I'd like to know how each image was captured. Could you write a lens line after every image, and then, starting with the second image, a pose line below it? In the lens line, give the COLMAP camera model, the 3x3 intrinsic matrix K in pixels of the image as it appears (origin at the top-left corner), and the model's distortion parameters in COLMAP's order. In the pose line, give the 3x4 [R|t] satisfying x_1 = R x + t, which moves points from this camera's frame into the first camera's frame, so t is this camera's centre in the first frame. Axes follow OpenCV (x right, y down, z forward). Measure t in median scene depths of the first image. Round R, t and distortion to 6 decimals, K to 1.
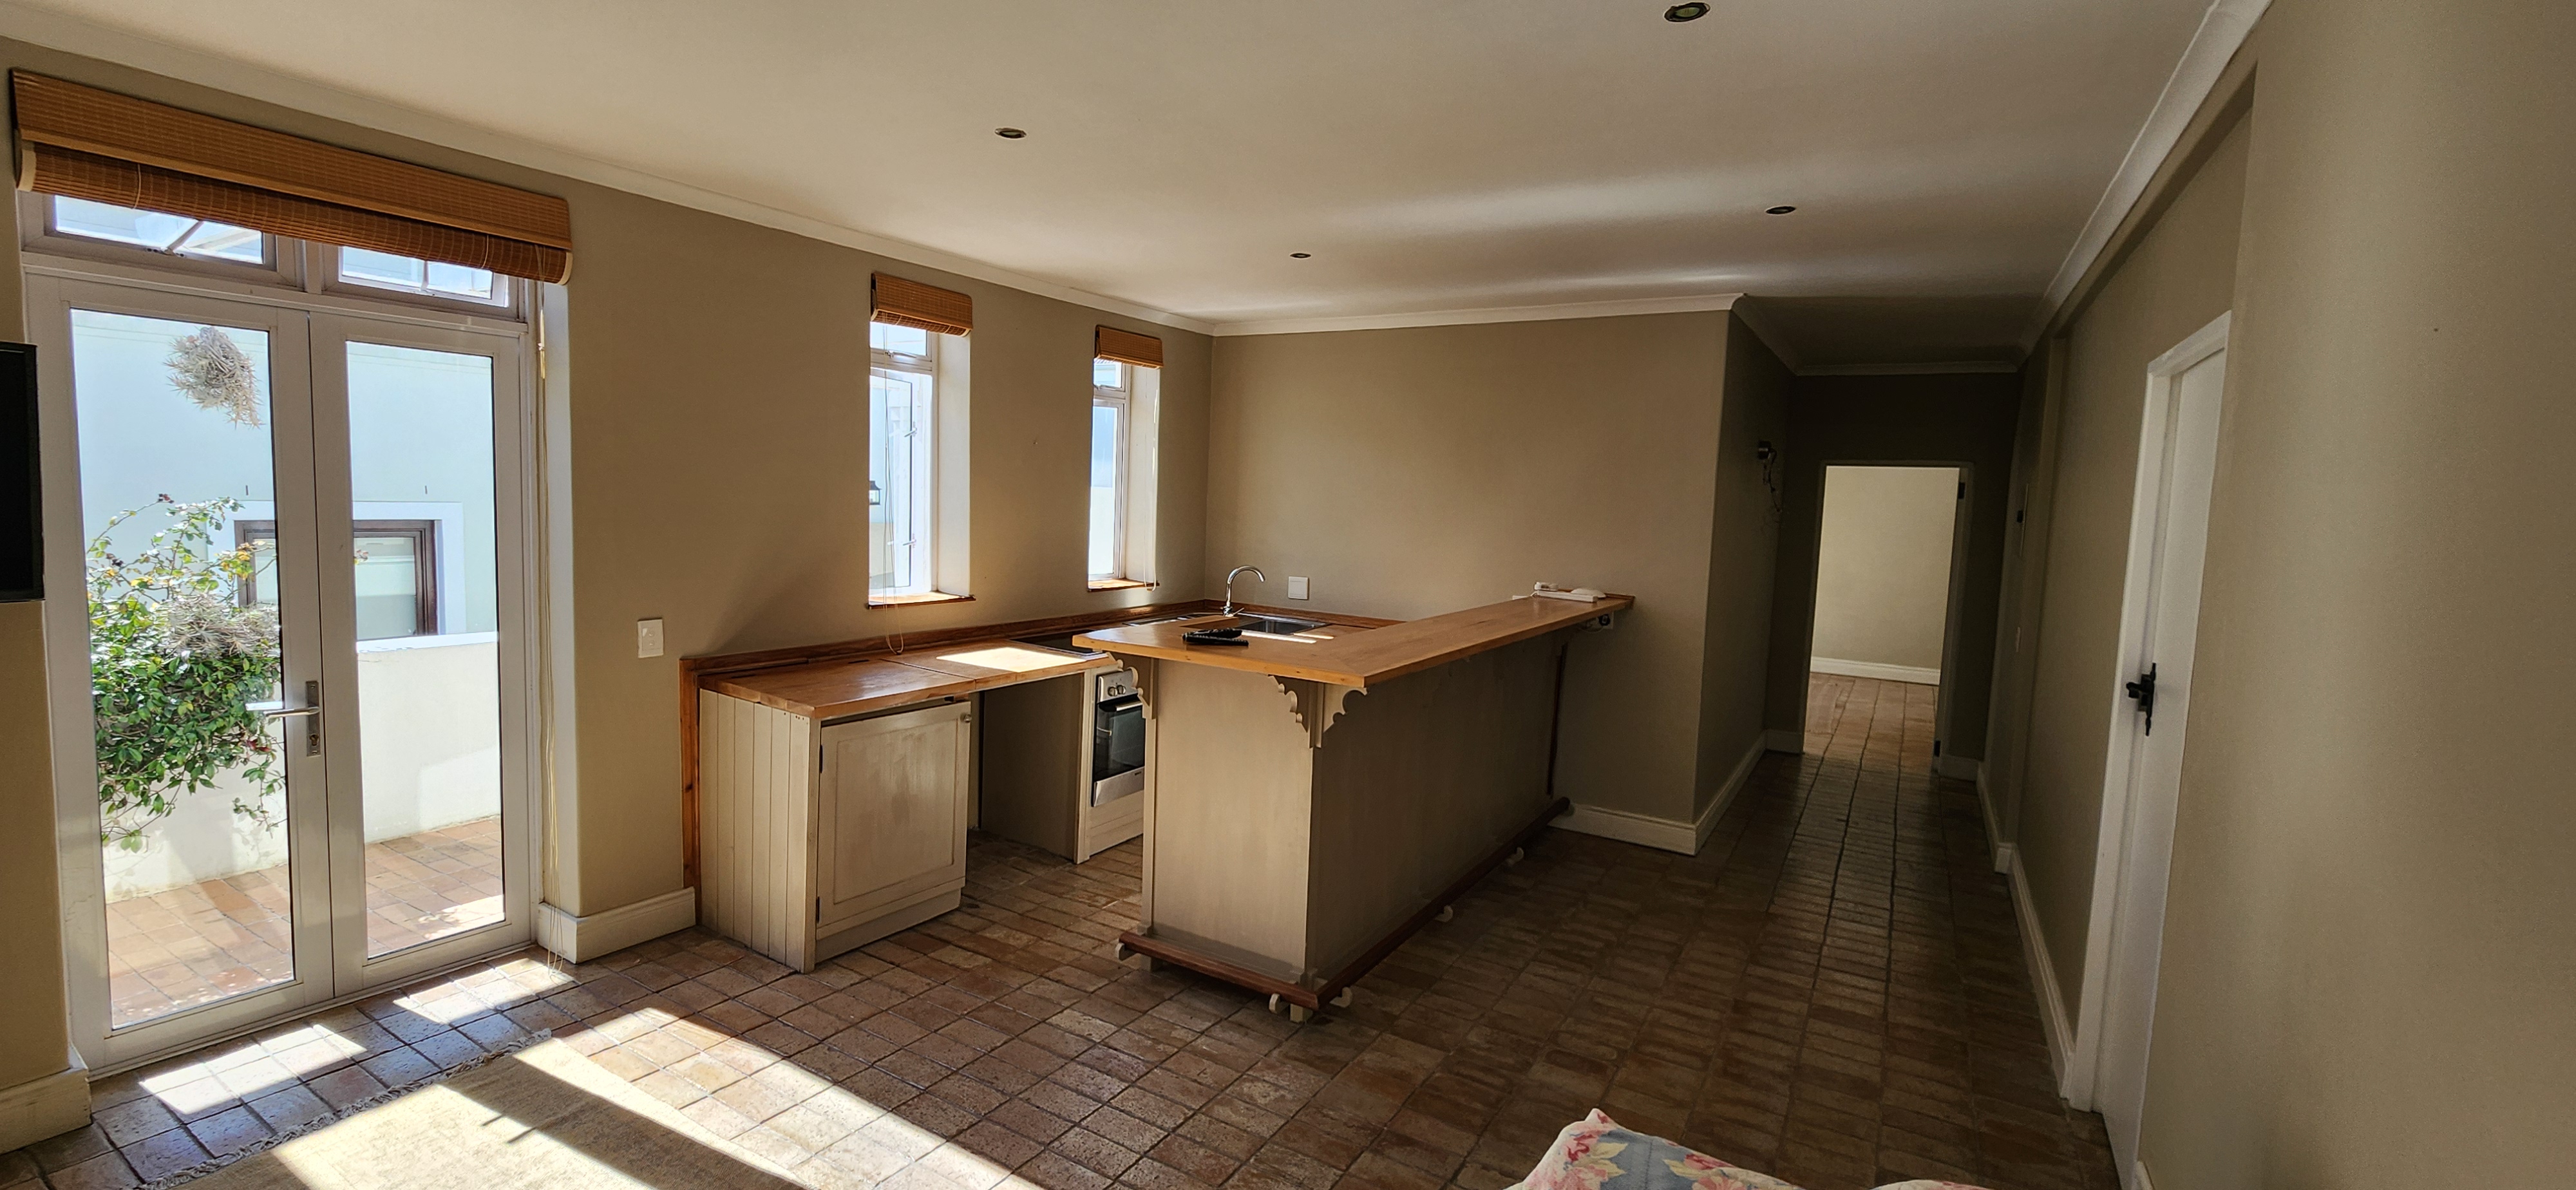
lens RADIAL K [[1047.3, 0, 1288.0], [0, 1047.3, 595.0], [0, 0, 1]] dist [-0.001095, -0.001530]
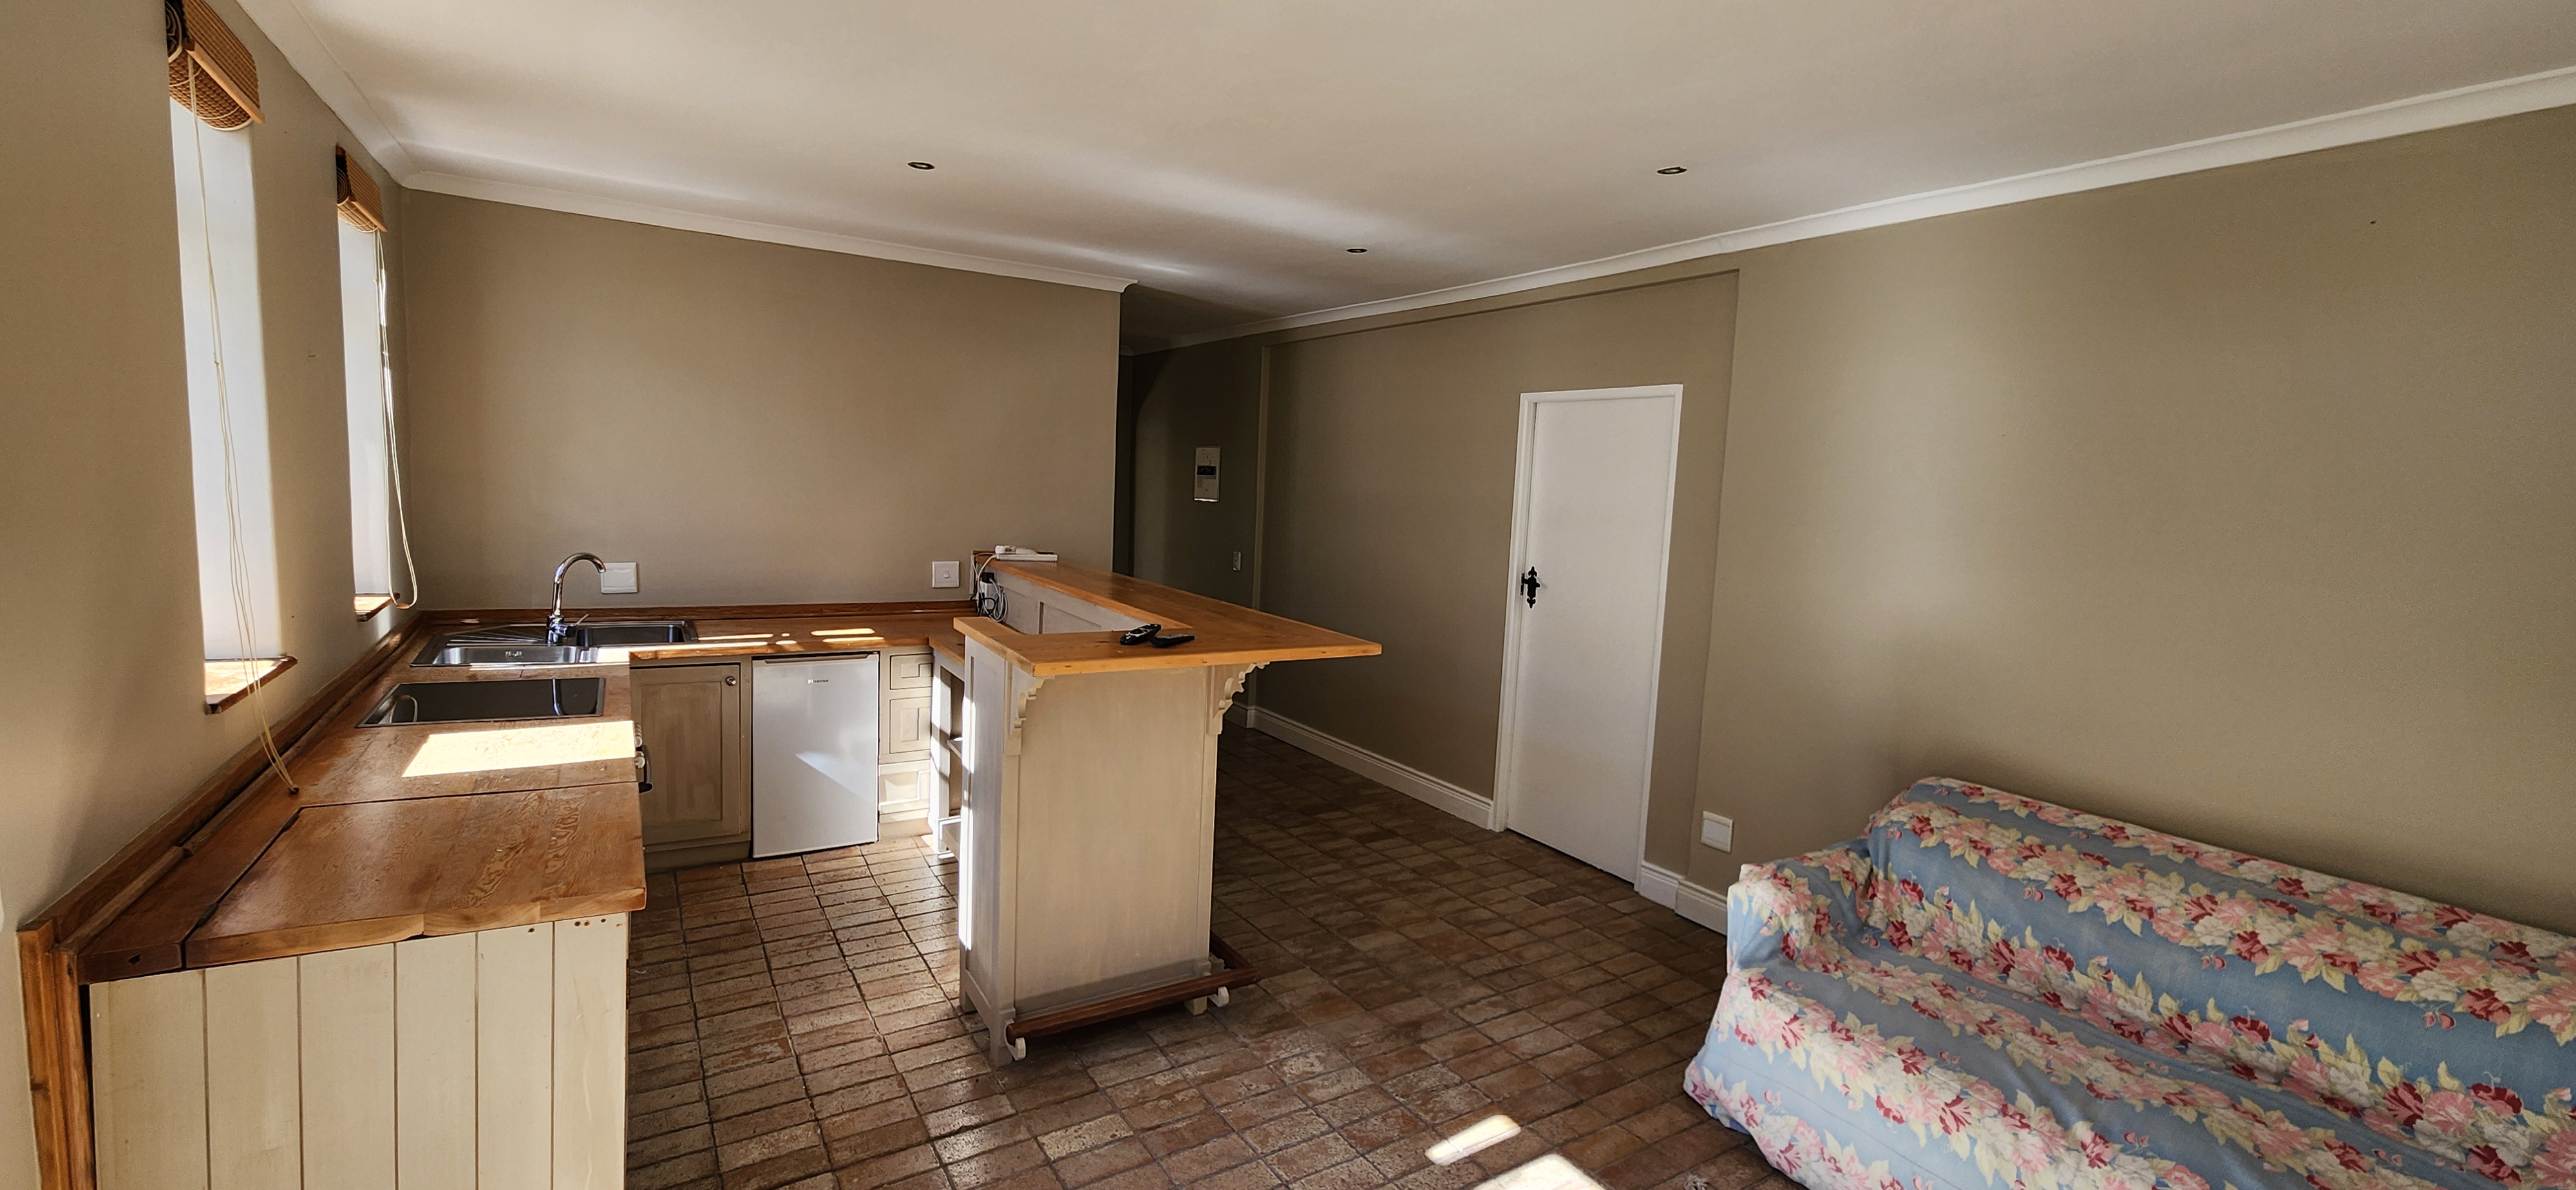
lens RADIAL K [[1047.3, 0, 1288.0], [0, 1047.3, 595.0], [0, 0, 1]] dist [-0.001095, -0.001530]
pose [[0.445873, -0.117385, 0.887366, -0.792095], [0.058334, 0.993067, 0.102057, -0.078127], [-0.893193, 0.006259, 0.449629, 0.491258]]
